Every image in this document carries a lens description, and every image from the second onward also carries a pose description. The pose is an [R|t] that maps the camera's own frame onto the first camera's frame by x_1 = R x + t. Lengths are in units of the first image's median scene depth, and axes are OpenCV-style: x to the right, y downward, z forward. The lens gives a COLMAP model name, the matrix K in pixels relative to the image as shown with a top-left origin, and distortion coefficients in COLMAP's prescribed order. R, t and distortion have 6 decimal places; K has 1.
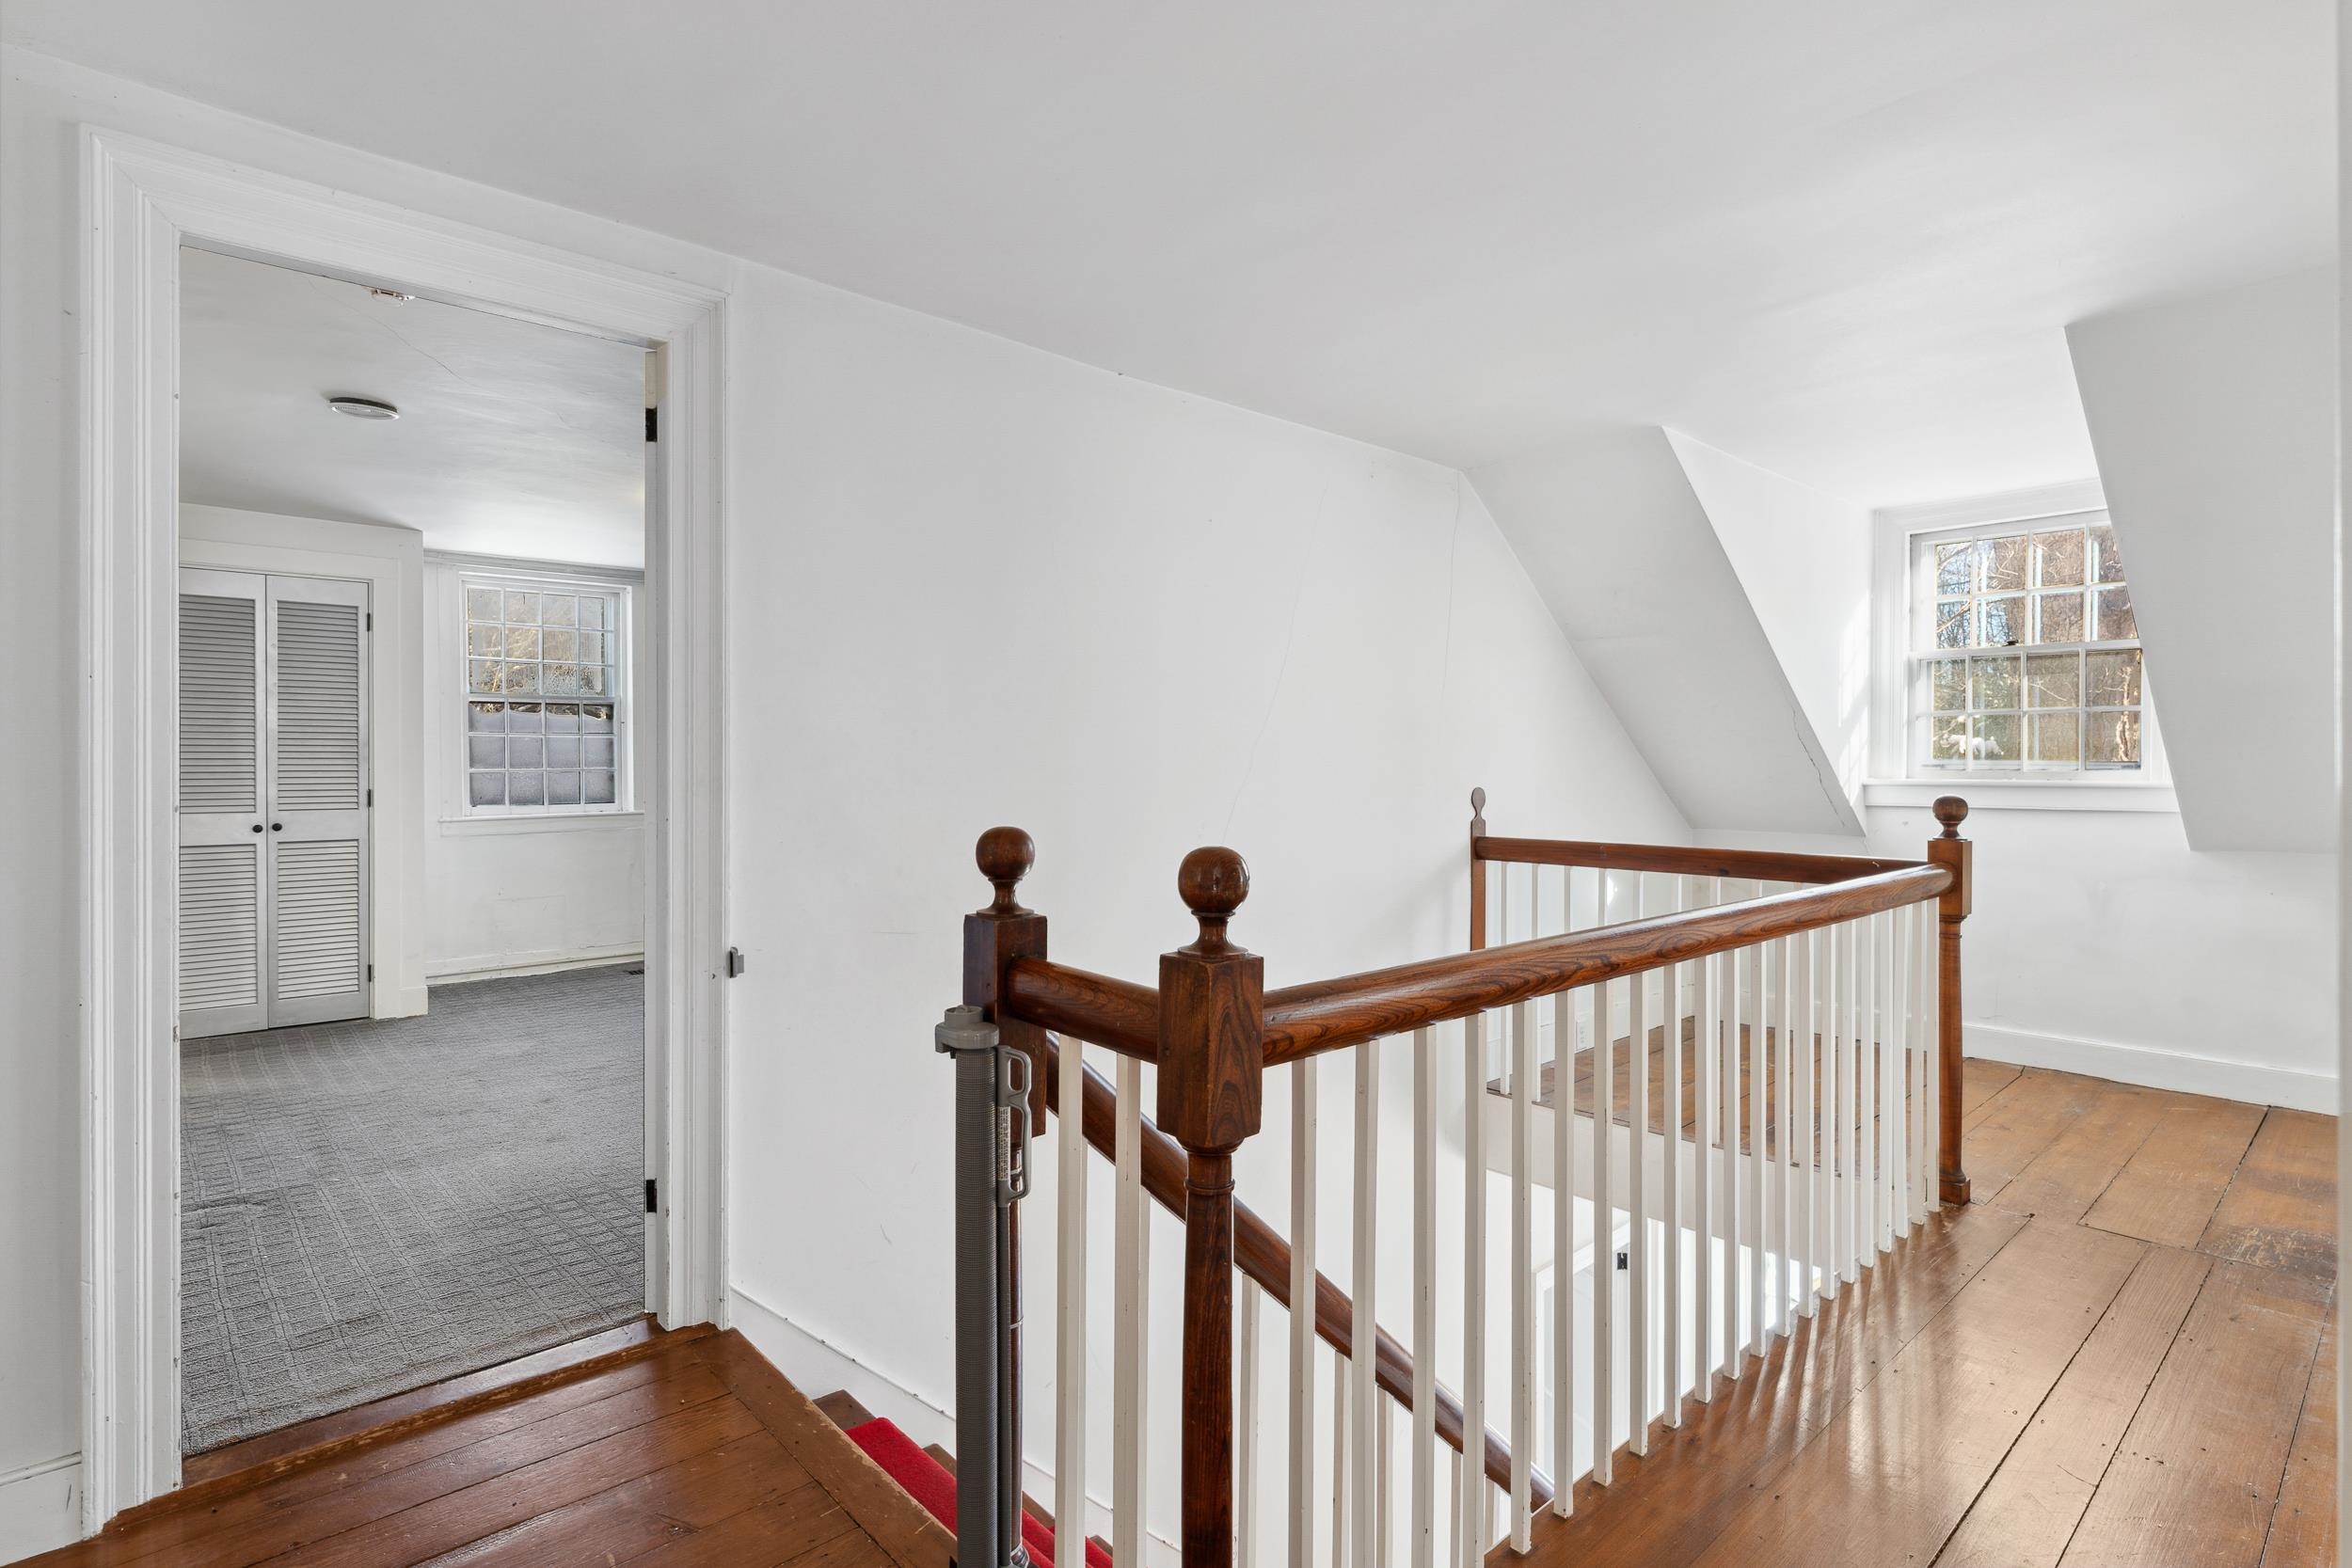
lens RADIAL K [[1178.9, 0, 1170.8], [0, 1178.9, 775.3], [0, 0, 1]] dist [-0.002318, -0.000361]
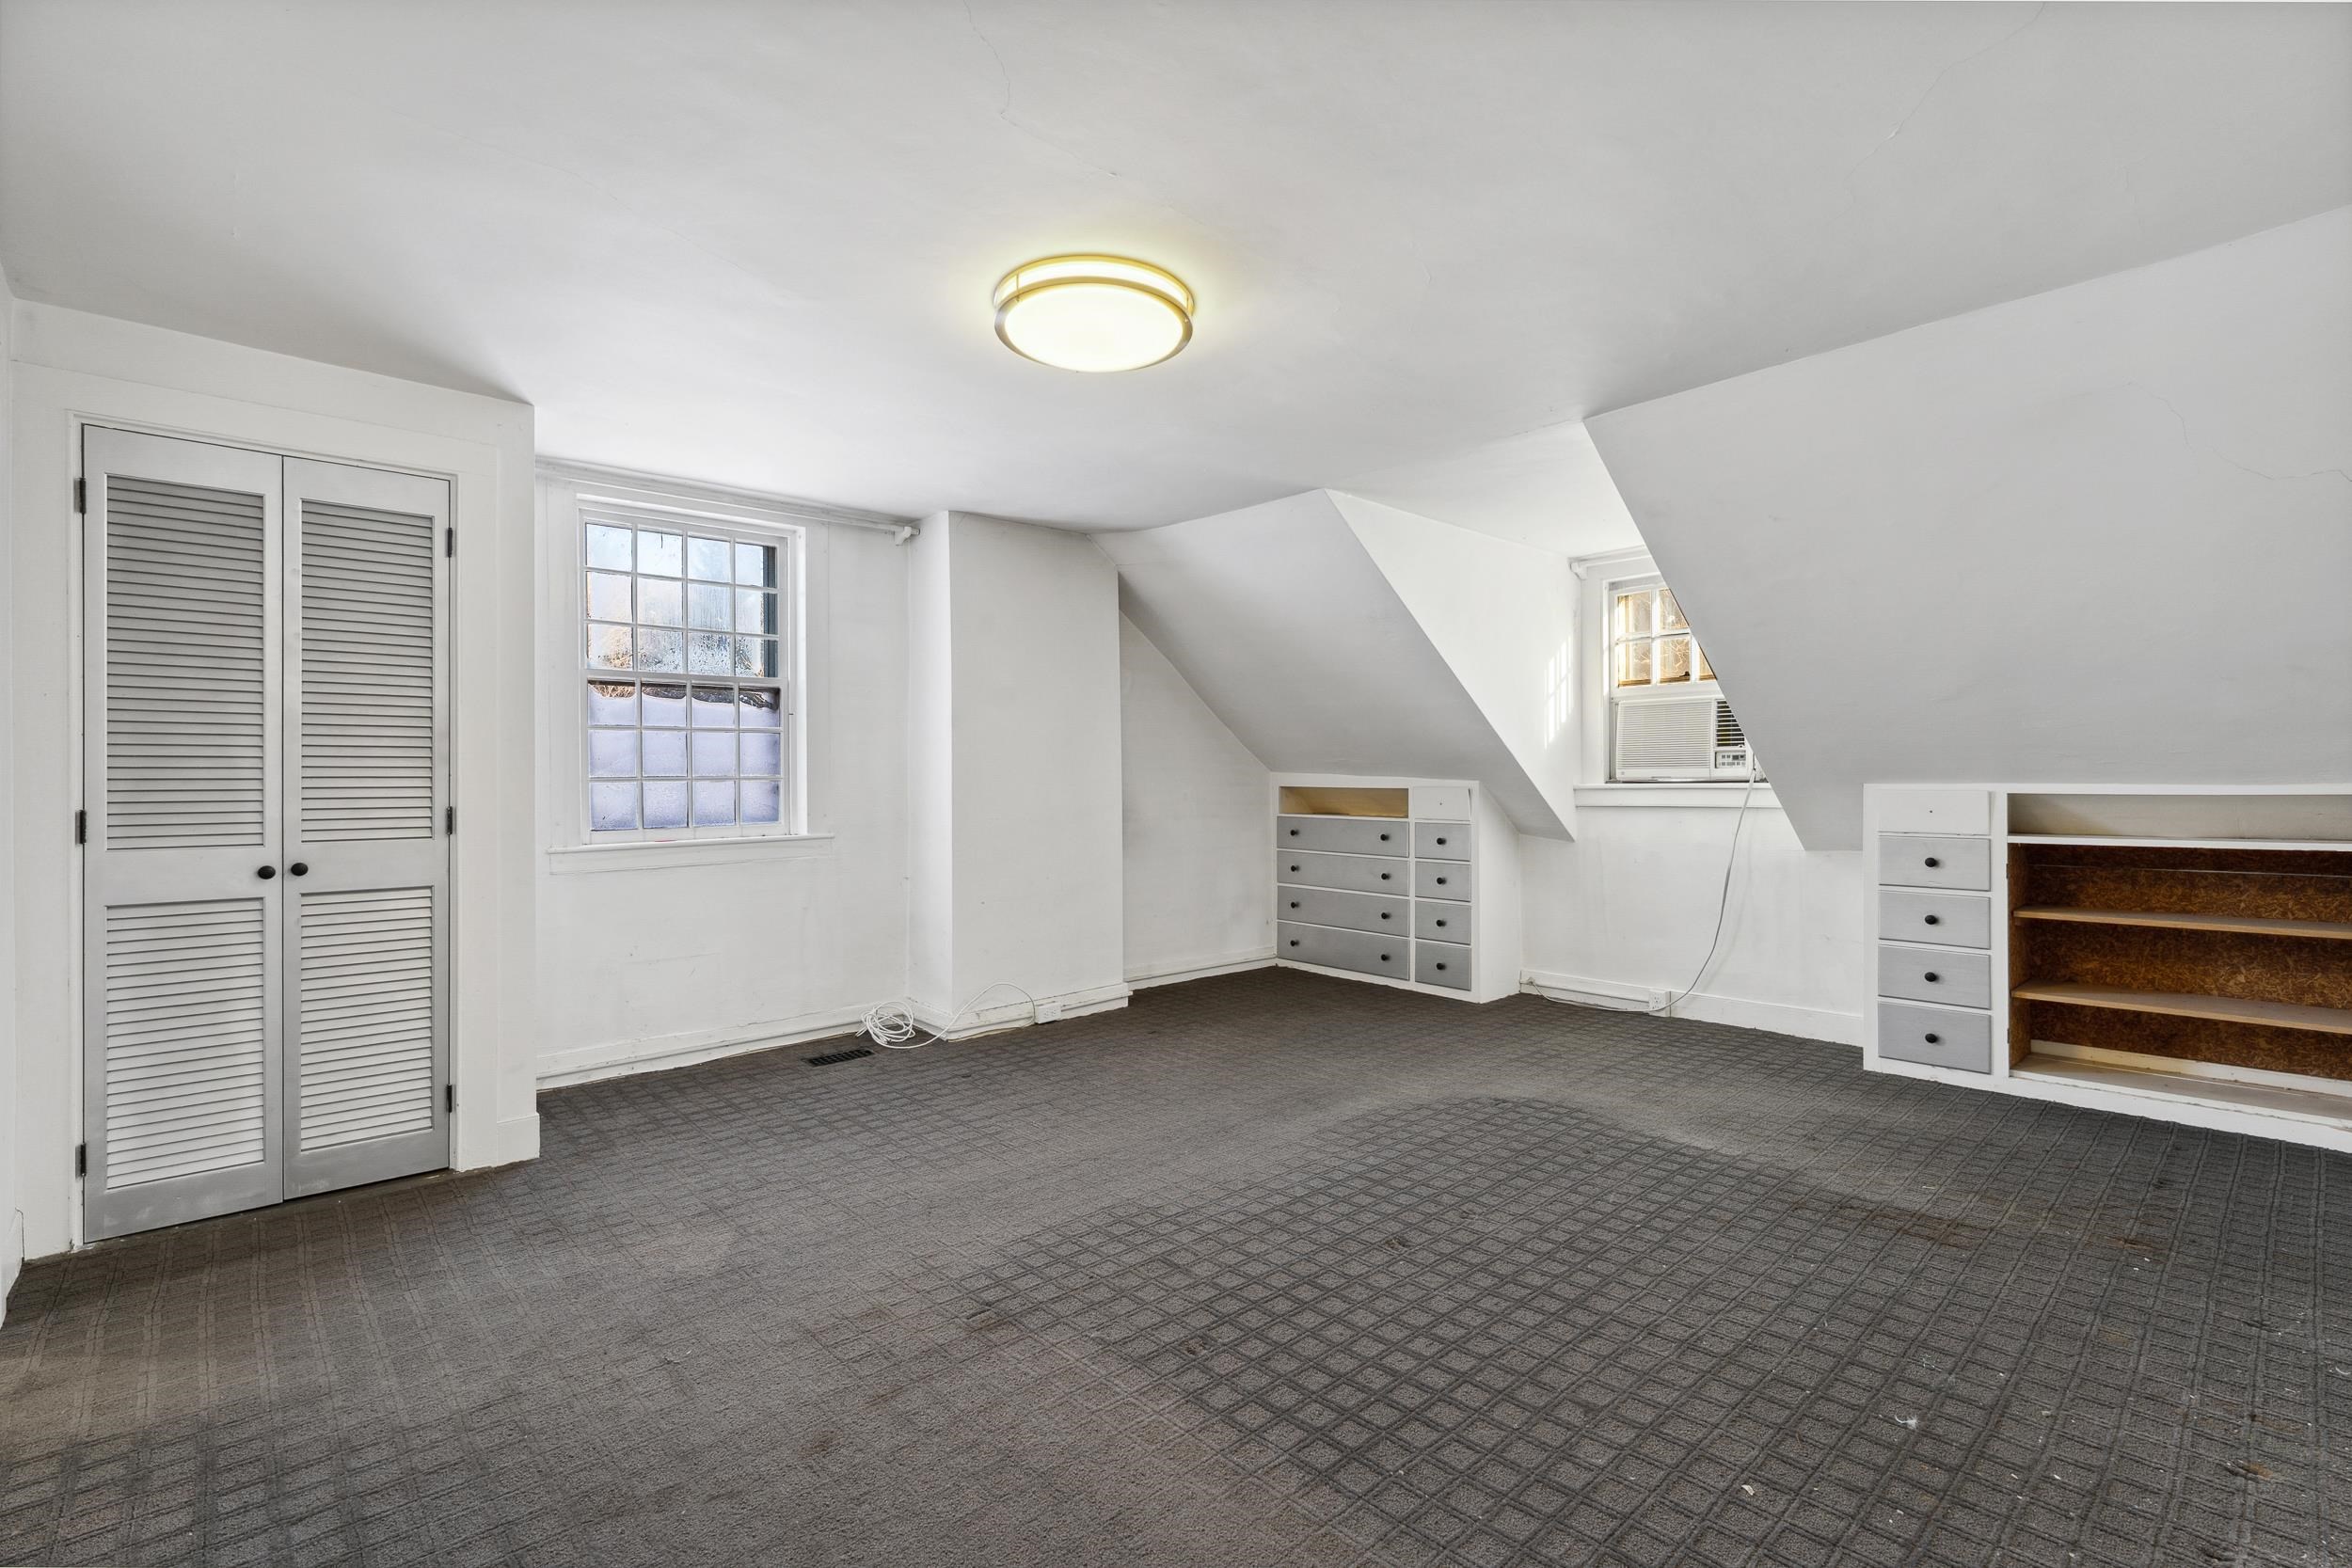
lens RADIAL K [[1069.0, 0, 1161.7], [0, 1069.0, 784.0], [0, 0, 1]] dist [0.000215, -0.000577]
pose [[0.999998, 0.001751, 0.000153, -0.300525], [-0.001751, 0.999995, -0.002630, 0.000540], [-0.000157, 0.002629, 0.999997, 0.428830]]
